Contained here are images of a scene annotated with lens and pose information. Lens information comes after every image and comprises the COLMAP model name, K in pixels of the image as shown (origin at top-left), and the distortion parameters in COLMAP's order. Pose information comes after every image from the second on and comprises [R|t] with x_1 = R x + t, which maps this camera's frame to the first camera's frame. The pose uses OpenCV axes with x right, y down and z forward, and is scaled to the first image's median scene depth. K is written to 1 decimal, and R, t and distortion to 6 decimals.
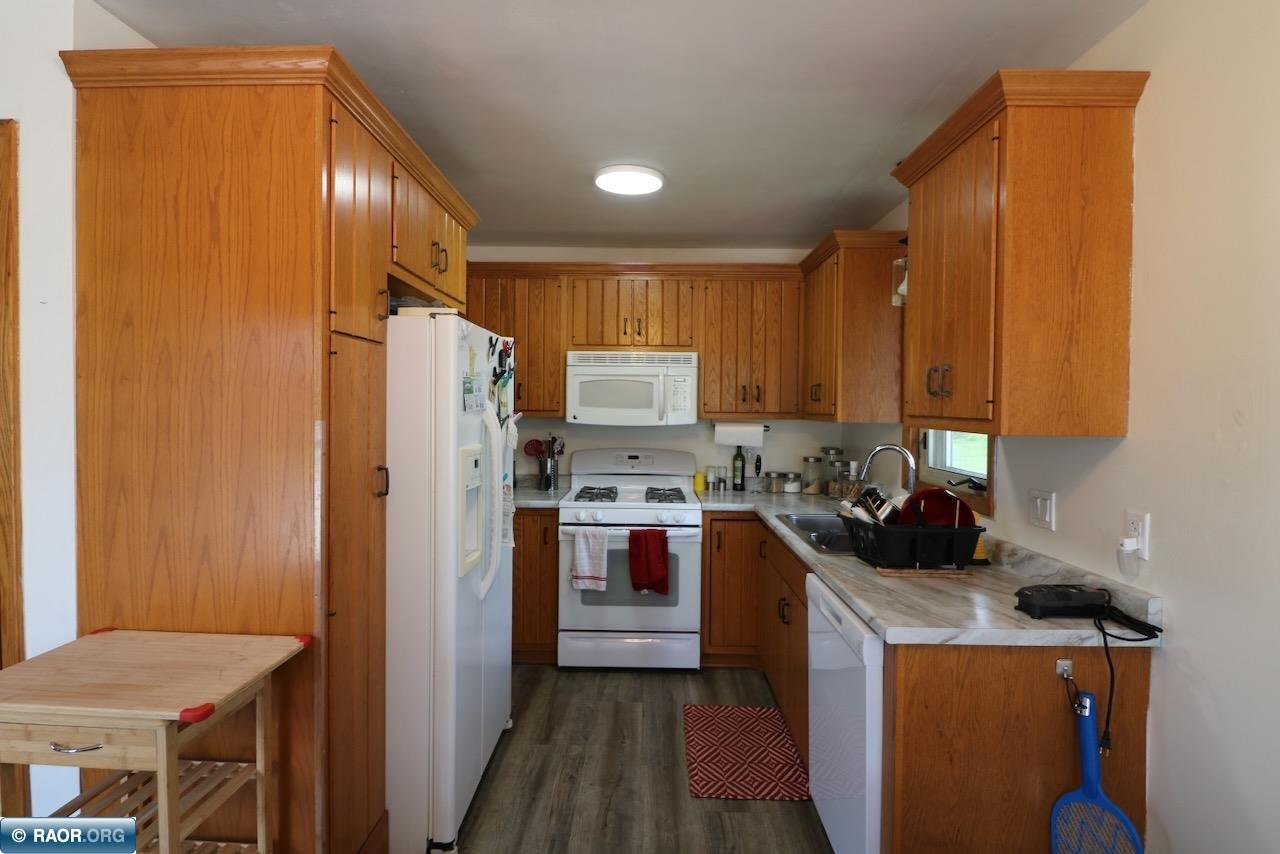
lens RADIAL K [[636.6, 0, 634.9], [0, 636.6, 424.1], [0, 0, 1]] dist [0.003945, -0.014687]
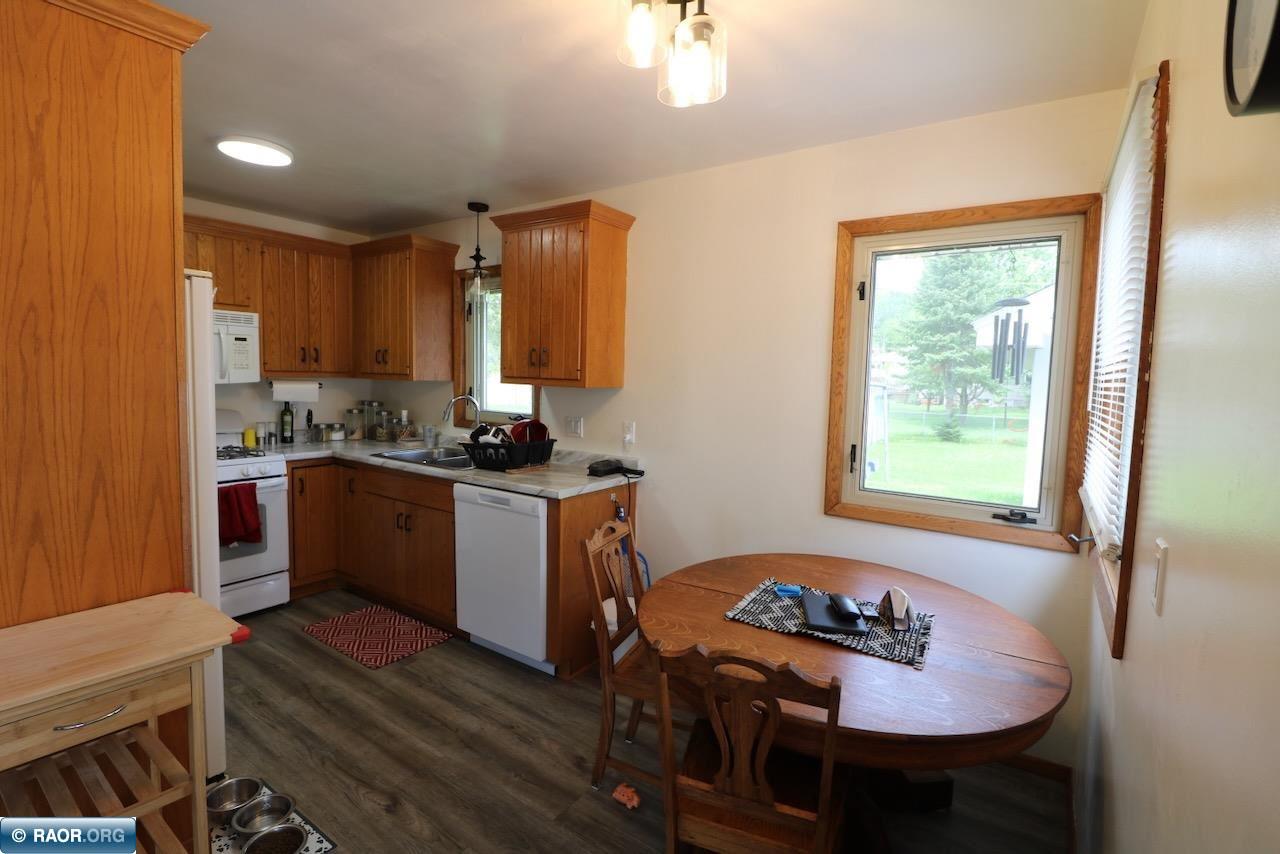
lens RADIAL K [[585.2, 0, 641.8], [0, 585.2, 419.3], [0, 0, 1]] dist [-0.014212, -0.000530]
pose [[0.552700, -0.057539, 0.831391, -0.387167], [0.001435, 0.997678, 0.068094, -0.003518], [-0.833379, -0.036442, 0.551500, -0.064477]]
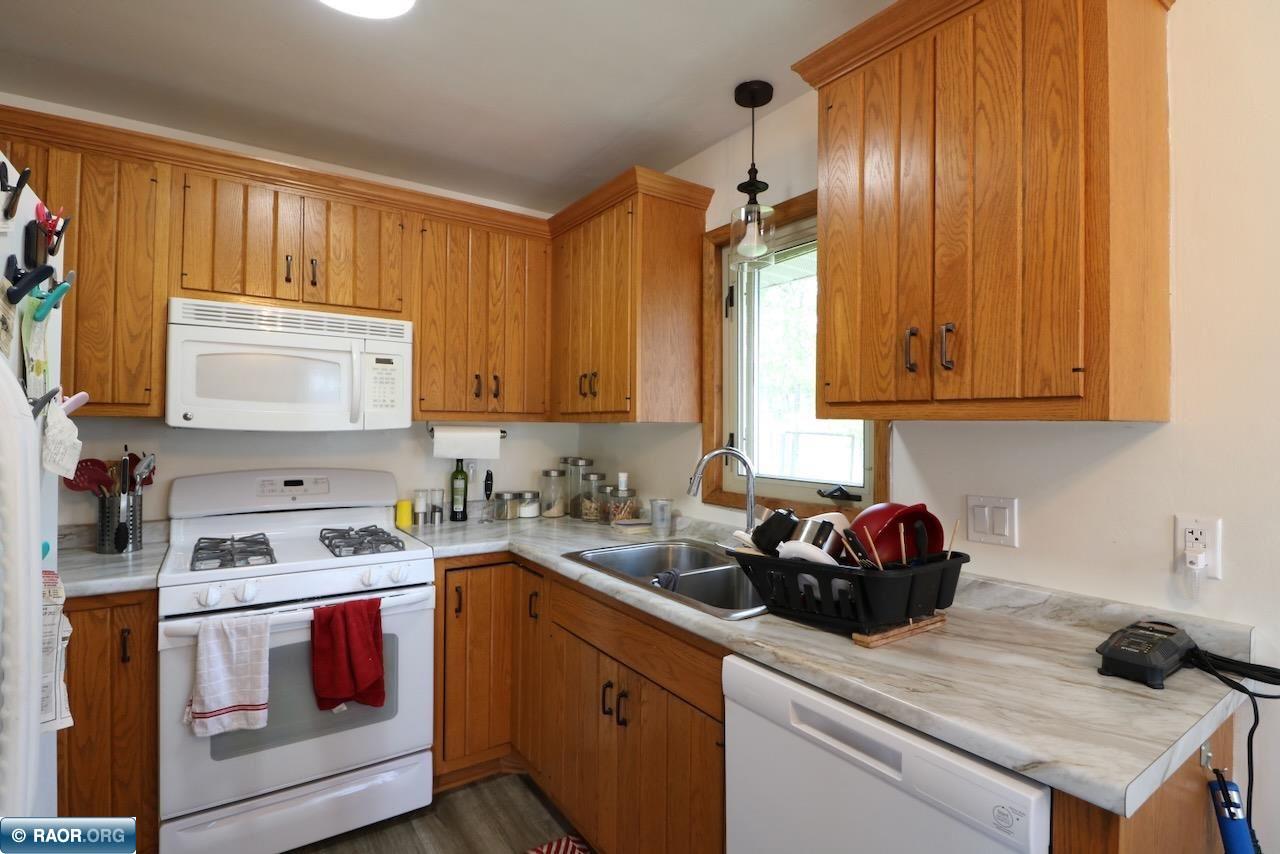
lens RADIAL K [[616.7, 0, 643.9], [0, 616.7, 420.8], [0, 0, 1]] dist [0.000275, -0.014418]
pose [[0.812280, 0.003151, 0.583259, -0.089309], [0.014253, 0.999580, -0.025250, 0.013253], [-0.583093, 0.028823, 0.811894, 0.356825]]
